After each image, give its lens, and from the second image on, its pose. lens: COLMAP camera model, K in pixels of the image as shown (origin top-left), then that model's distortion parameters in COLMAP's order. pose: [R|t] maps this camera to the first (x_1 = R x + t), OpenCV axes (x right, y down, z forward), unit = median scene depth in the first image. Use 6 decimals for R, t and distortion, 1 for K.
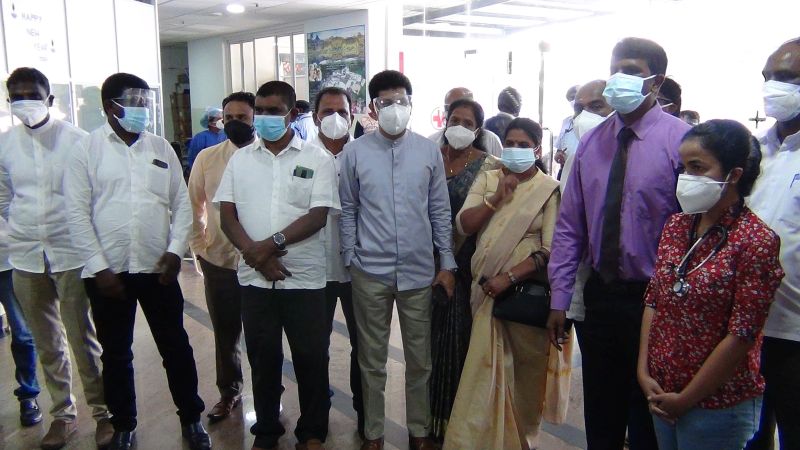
lens RADIAL K [[731.3, 0, 400.0], [0, 731.3, 225.0], [0, 0, 1]] dist [0.010004, -0.075238]
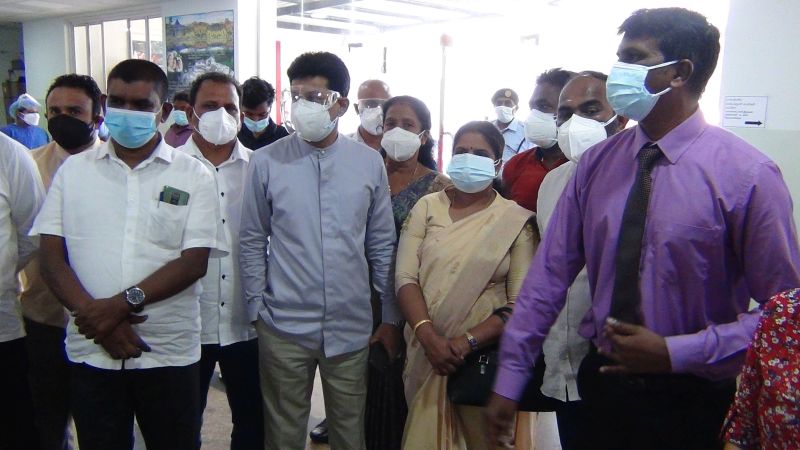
lens RADIAL K [[731.3, 0, 400.0], [0, 731.3, 225.0], [0, 0, 1]] dist [0.010004, -0.075238]
pose [[0.981433, -0.001639, 0.191799, -0.063797], [0.001347, 0.999998, 0.001657, -0.038250], [-0.191801, -0.001368, 0.981433, 0.259120]]
